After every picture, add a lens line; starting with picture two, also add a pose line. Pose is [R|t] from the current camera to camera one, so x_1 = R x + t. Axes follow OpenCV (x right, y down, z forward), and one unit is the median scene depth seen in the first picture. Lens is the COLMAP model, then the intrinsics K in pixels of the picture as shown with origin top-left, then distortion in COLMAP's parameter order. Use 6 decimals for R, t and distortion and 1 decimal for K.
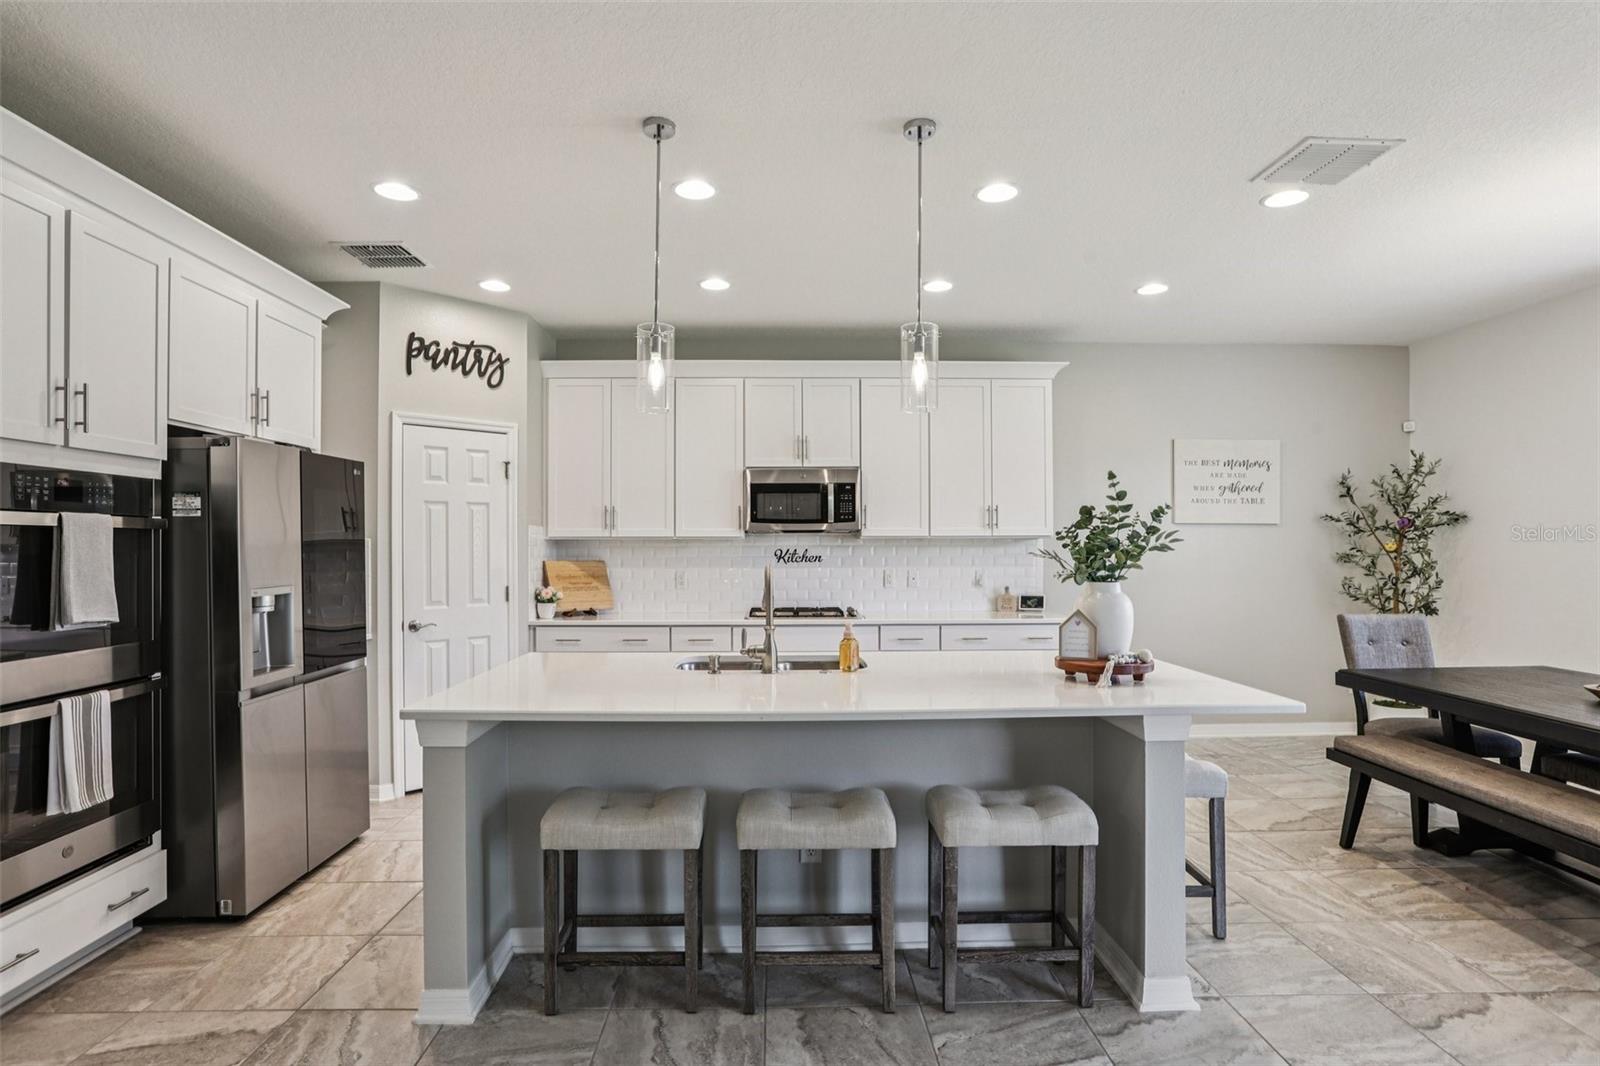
lens RADIAL K [[816.3, 0, 795.2], [0, 816.3, 535.7], [0, 0, 1]] dist [-0.032872, 0.014084]
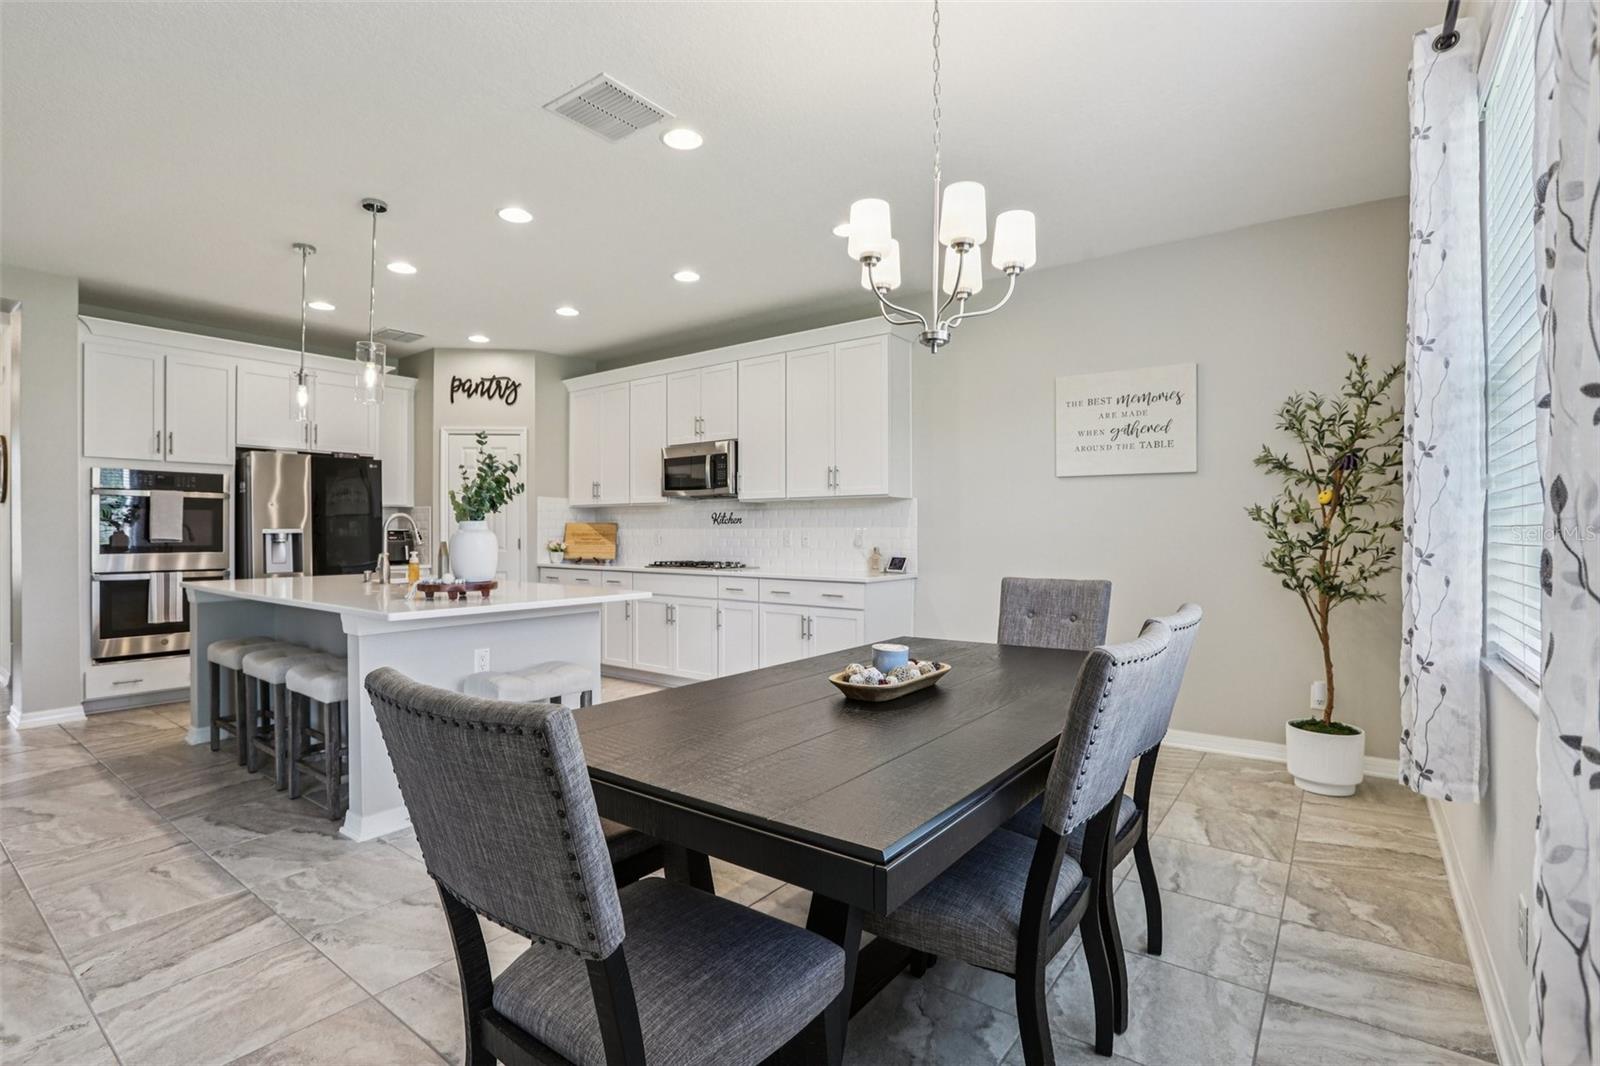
lens RADIAL K [[762.5, 0, 798.0], [0, 762.5, 527.2], [0, 0, 1]] dist [-0.045729, 0.015867]
pose [[0.779507, -0.001642, -0.626392, 0.931437], [0.006804, 0.999960, 0.005846, 0.038246], [0.626357, -0.008819, 0.779486, 0.257912]]
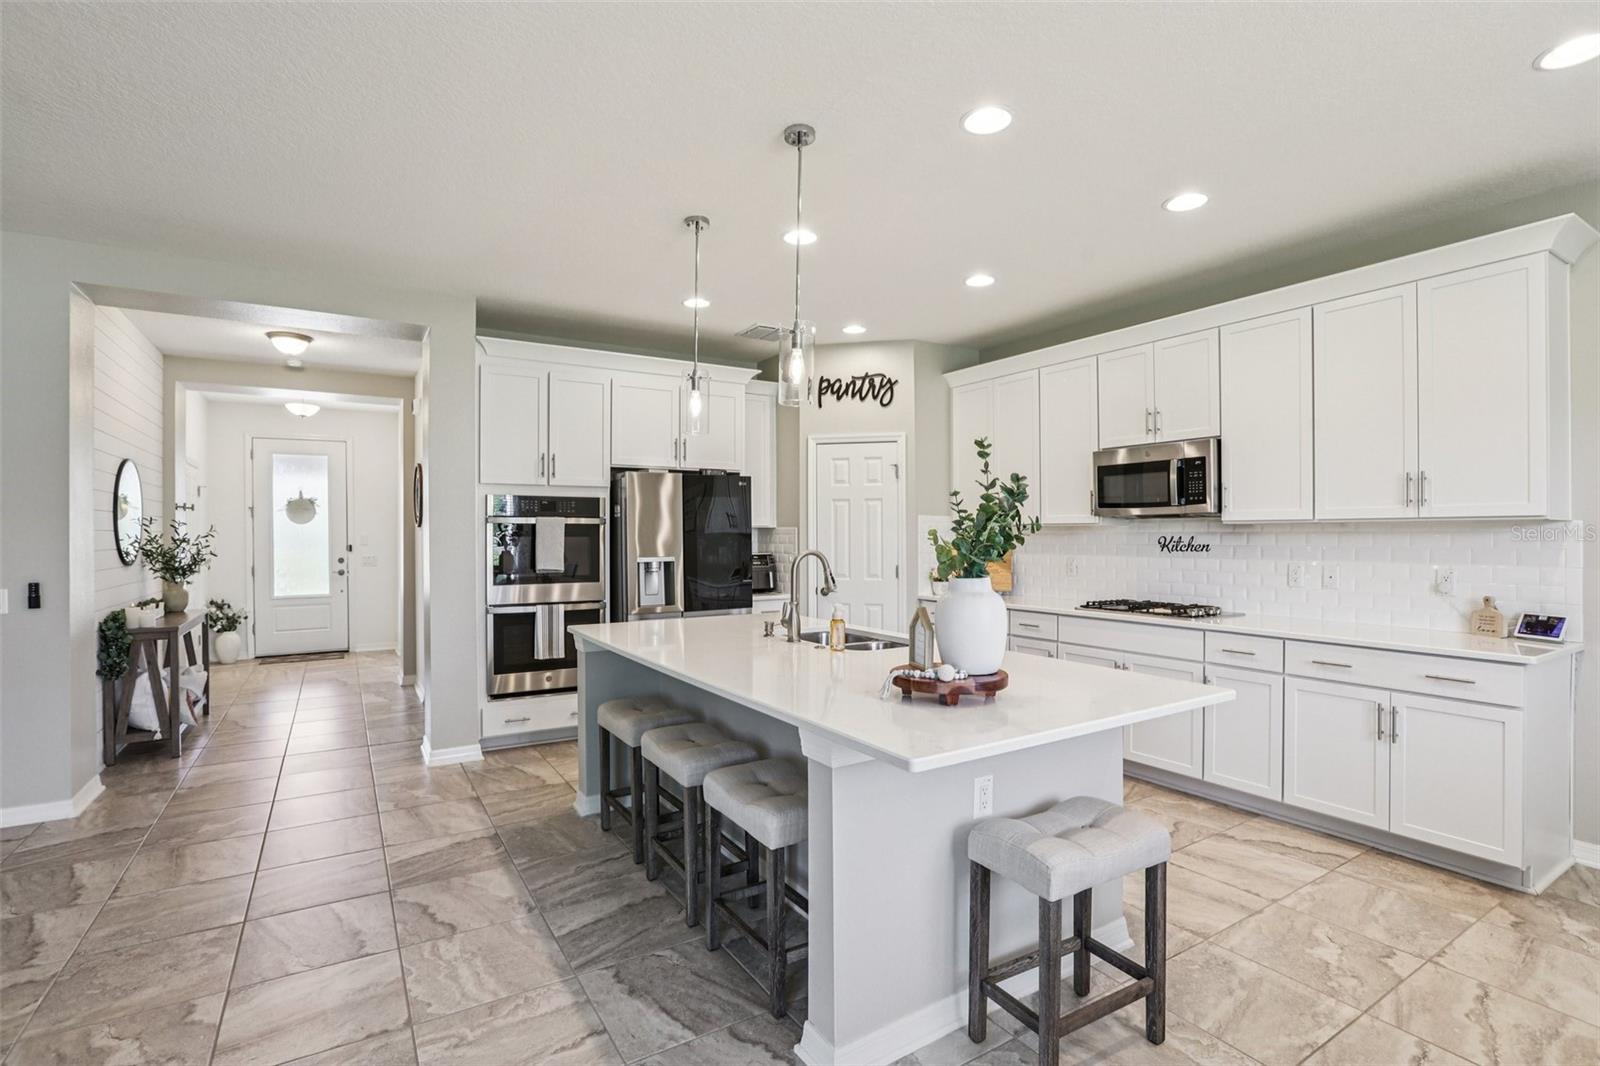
lens RADIAL K [[762.5, 0, 792.8], [0, 762.5, 530.2], [0, 0, 1]] dist [-0.045729, 0.015867]
pose [[0.498356, -0.000987, -0.866972, 0.591819], [0.011427, 0.999920, 0.005430, 0.001075], [0.866897, -0.012613, 0.498327, 0.298969]]
